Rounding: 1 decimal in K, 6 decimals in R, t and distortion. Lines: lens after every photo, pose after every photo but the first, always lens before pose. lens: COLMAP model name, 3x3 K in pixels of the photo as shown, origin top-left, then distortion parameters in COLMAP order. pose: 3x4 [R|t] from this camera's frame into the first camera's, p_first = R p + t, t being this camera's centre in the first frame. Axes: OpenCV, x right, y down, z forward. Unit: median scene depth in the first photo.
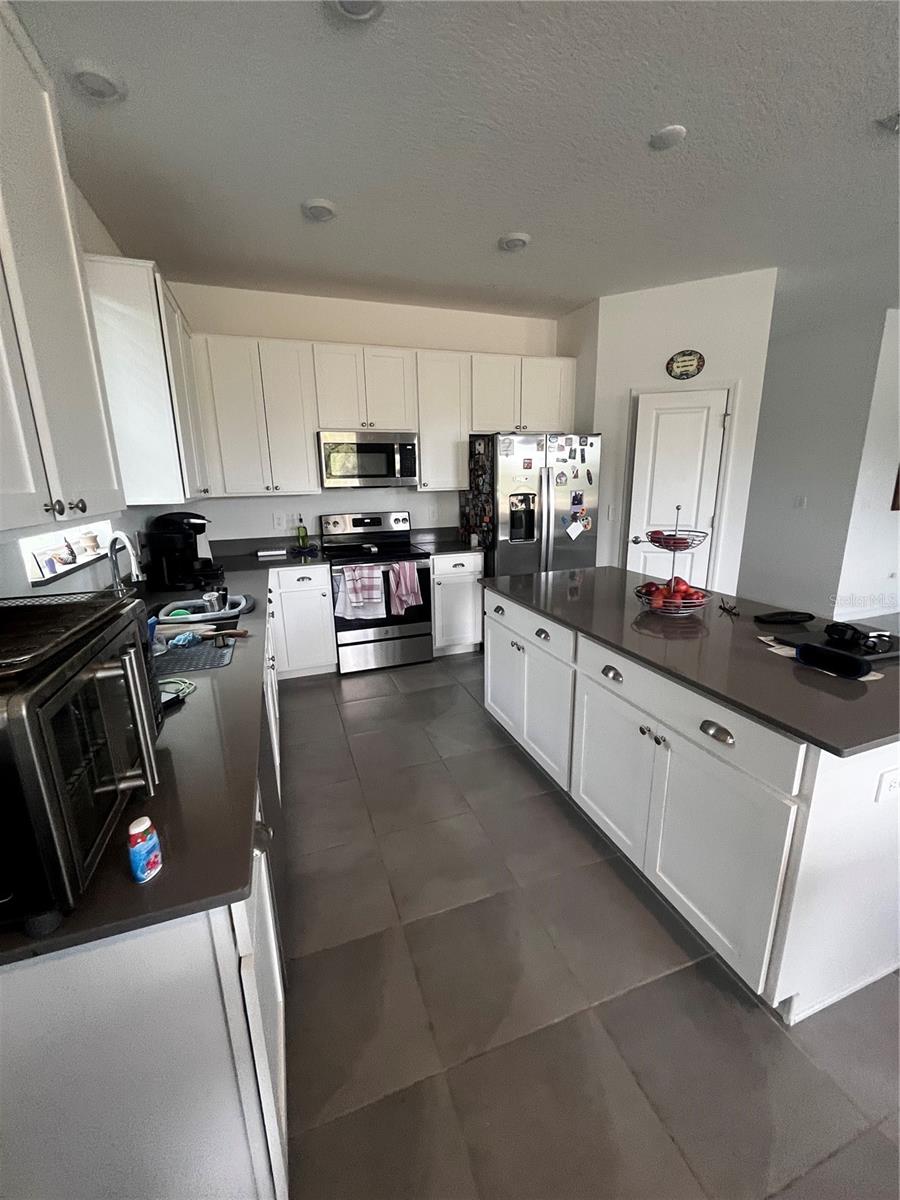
lens RADIAL K [[483.6, 0, 450.0], [0, 483.6, 600.0], [0, 0, 1]] dist [-0.000751, 0.000121]
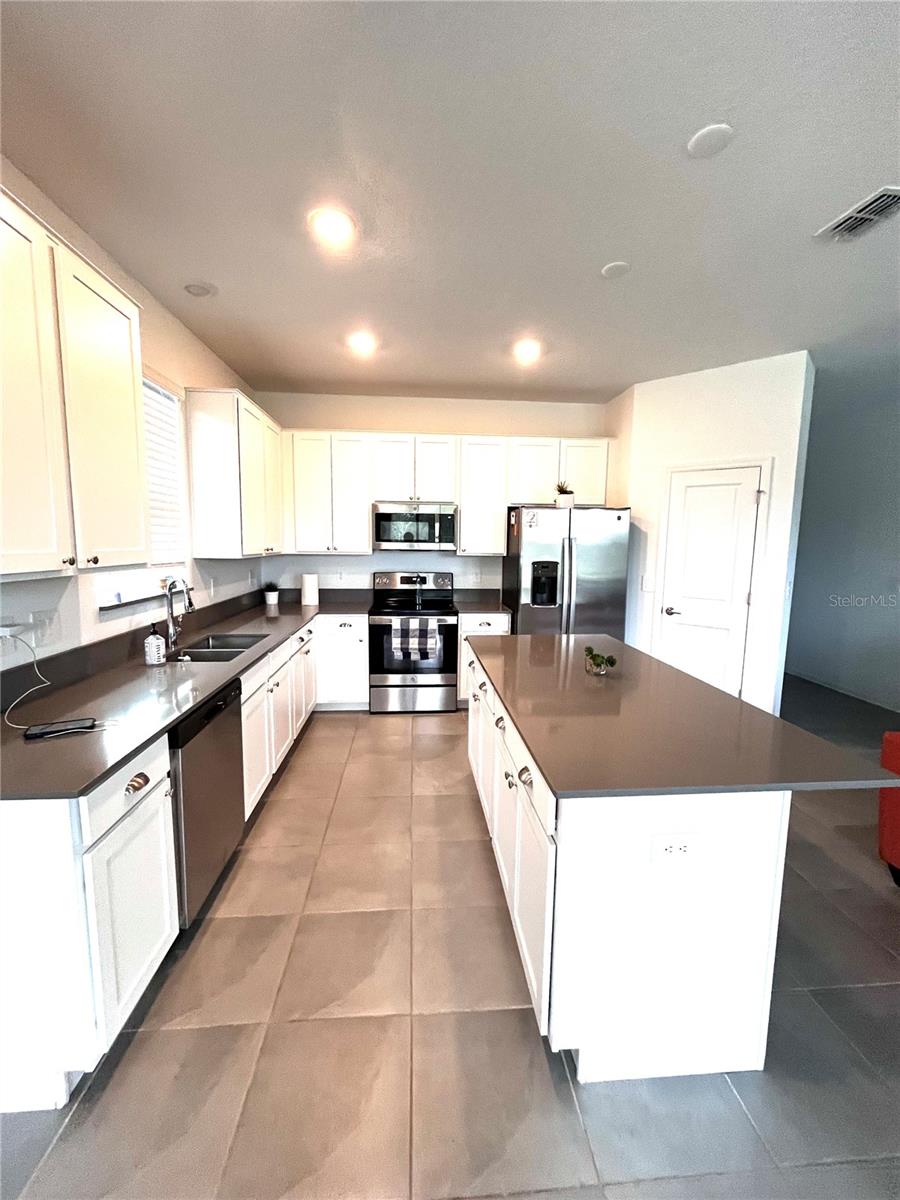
lens RADIAL K [[483.6, 0, 450.0], [0, 483.6, 600.0], [0, 0, 1]] dist [-0.000751, 0.000121]
pose [[0.963251, 0.061951, -0.261360, 0.226066], [-0.093542, 0.989497, -0.110207, 0.001678], [0.251788, 0.130605, 0.958929, -0.065958]]
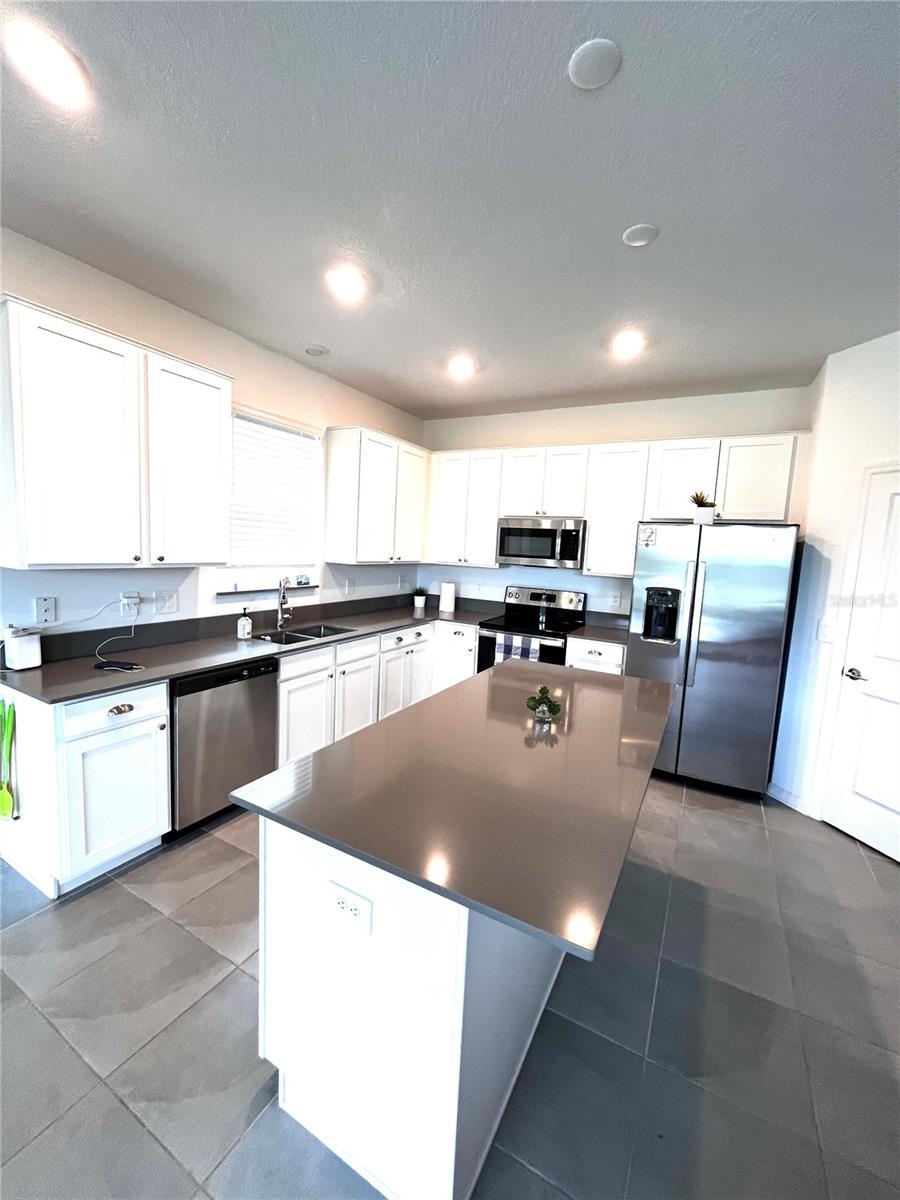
lens RADIAL K [[483.6, 0, 450.0], [0, 483.6, 600.0], [0, 0, 1]] dist [-0.000751, 0.000121]
pose [[0.660090, 0.136754, -0.738634, 0.538288], [-0.242323, 0.969488, -0.037060, -0.068564], [0.711028, 0.203451, 0.673088, 0.121948]]
